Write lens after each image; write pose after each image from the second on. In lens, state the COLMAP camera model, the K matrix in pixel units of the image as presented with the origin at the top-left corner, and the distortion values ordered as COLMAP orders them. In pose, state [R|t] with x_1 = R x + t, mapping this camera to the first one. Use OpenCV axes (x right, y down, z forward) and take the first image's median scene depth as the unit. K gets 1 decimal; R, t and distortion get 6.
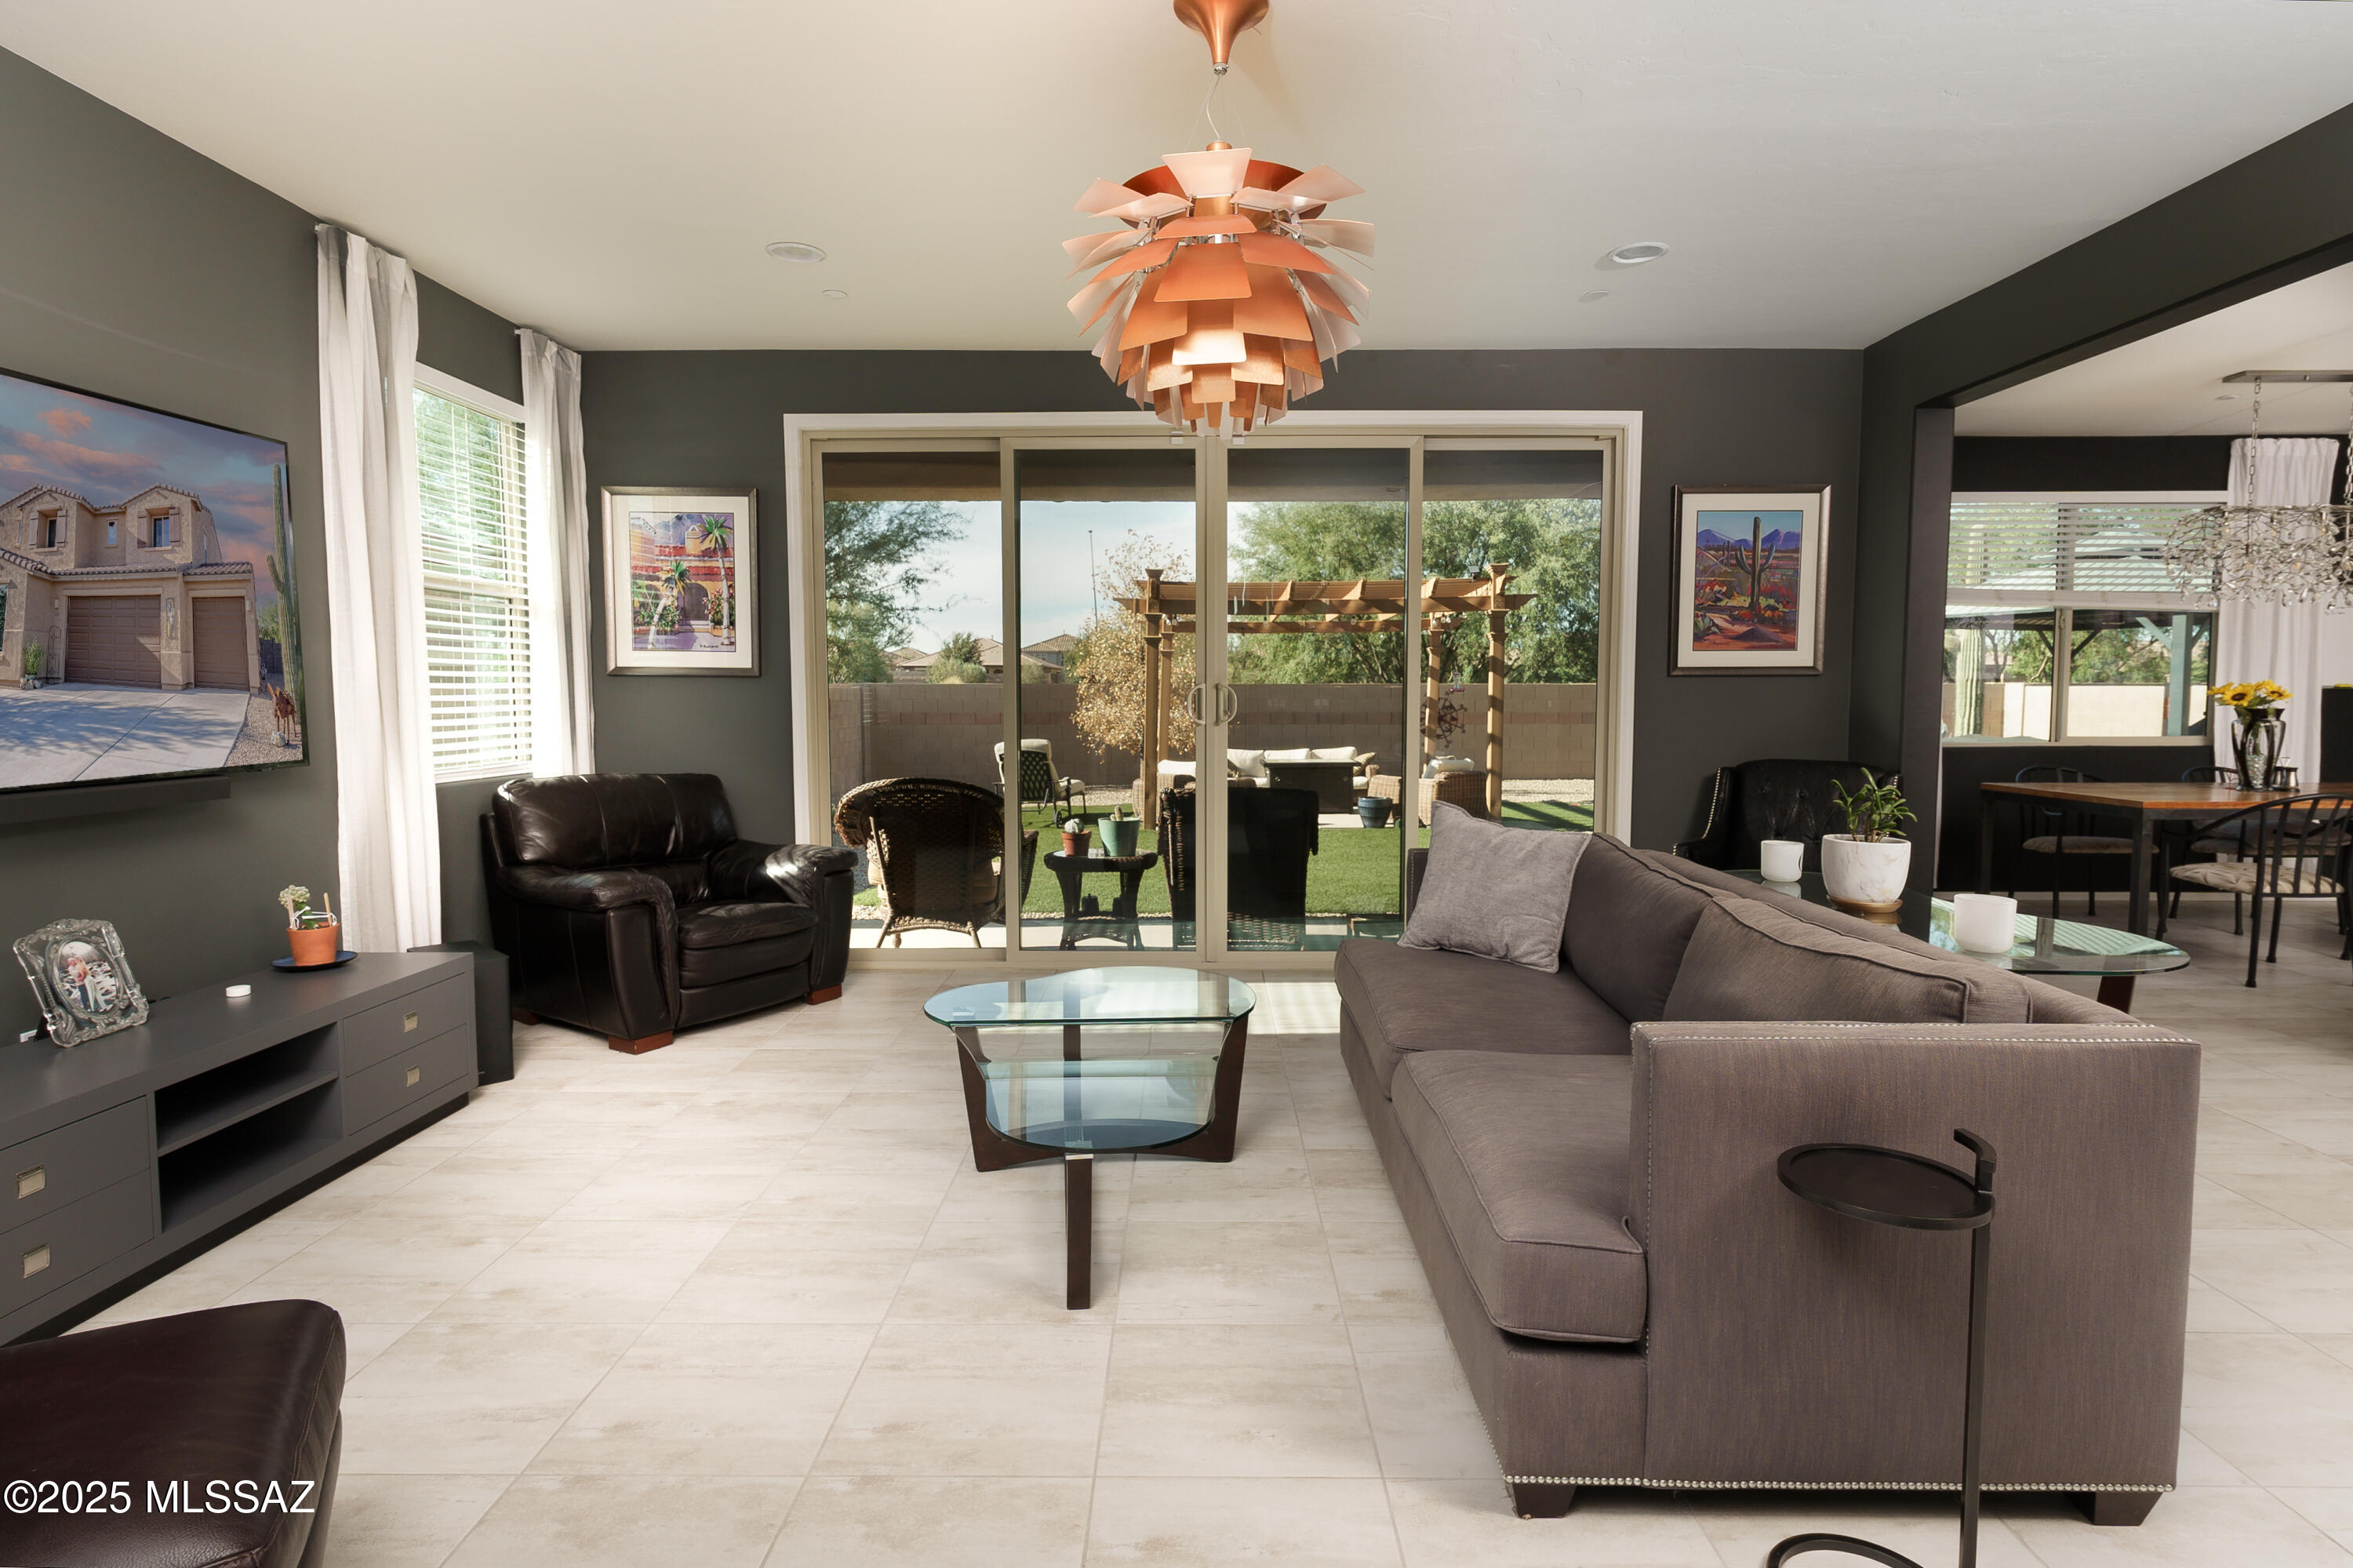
lens RADIAL K [[1206.9, 0, 1188.2], [0, 1206.9, 789.2], [0, 0, 1]] dist [-0.000239, 0.001296]
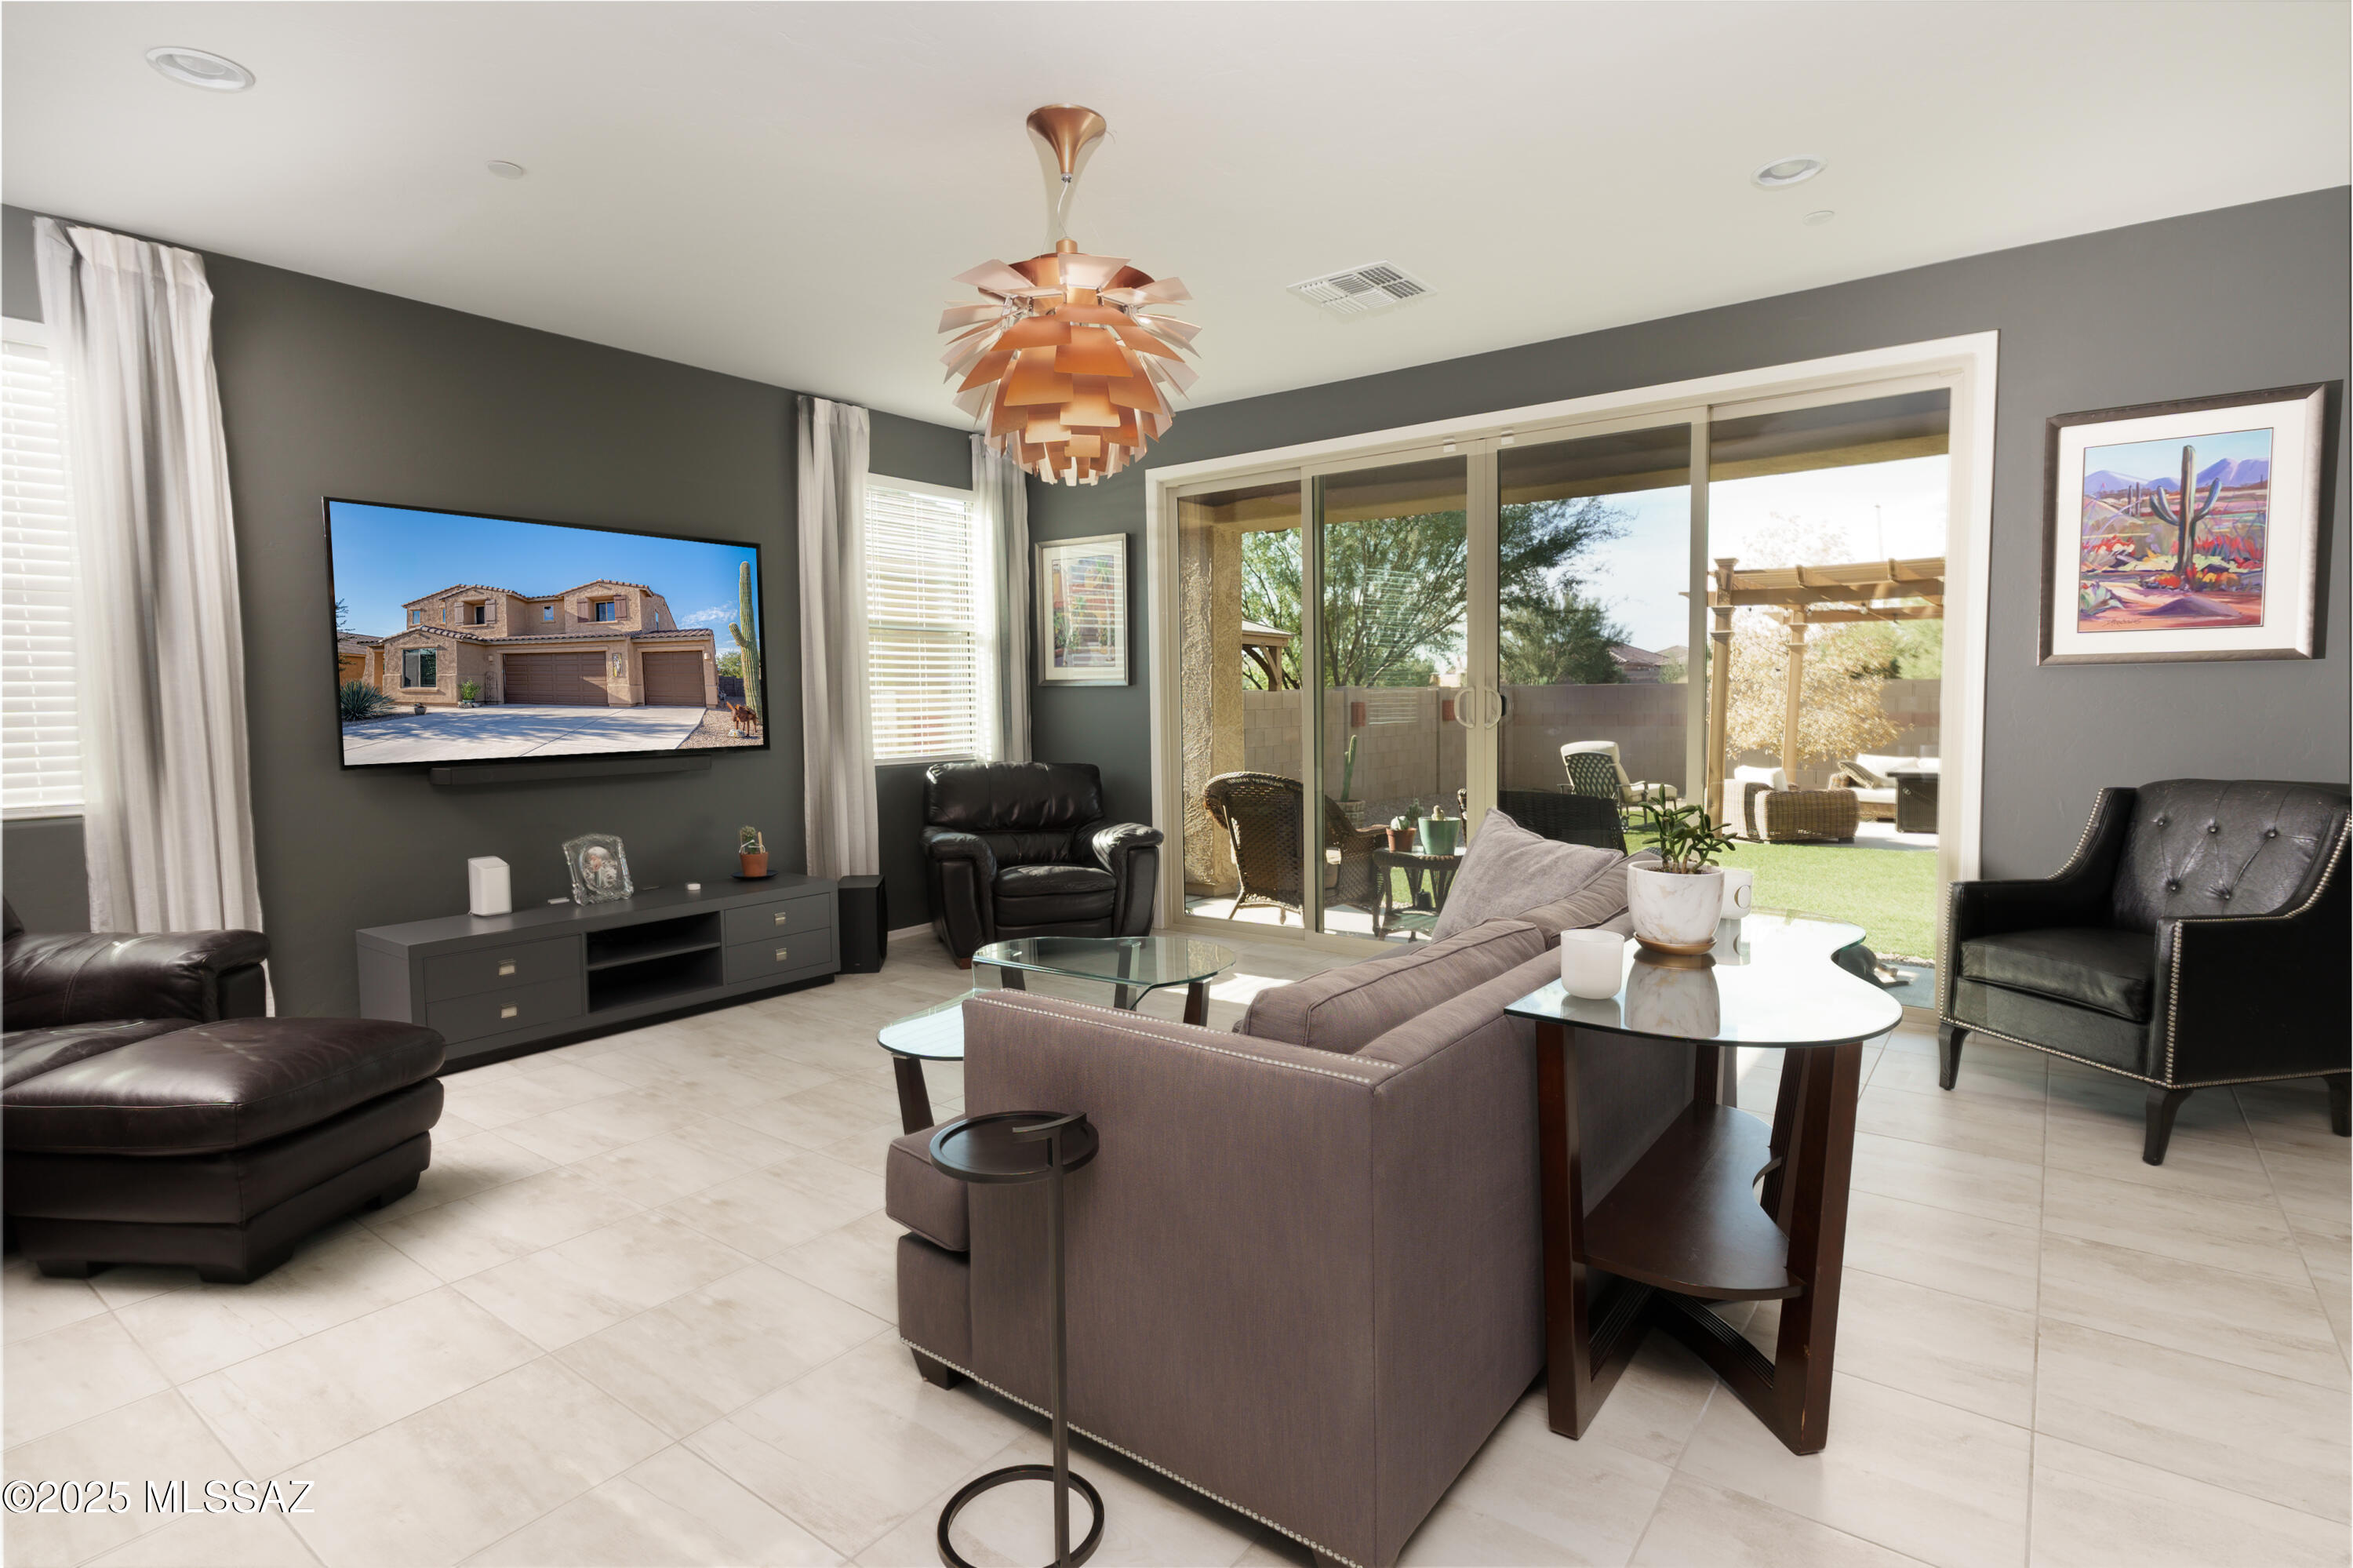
lens RADIAL K [[1206.9, 0, 1194.8], [0, 1206.9, 785.1], [0, 0, 1]] dist [-0.000239, 0.001296]
pose [[0.795488, 0.035310, -0.604939, 0.446381], [-0.036952, 0.999270, 0.009736, -0.007024], [0.604841, 0.014608, 0.796212, 0.067093]]
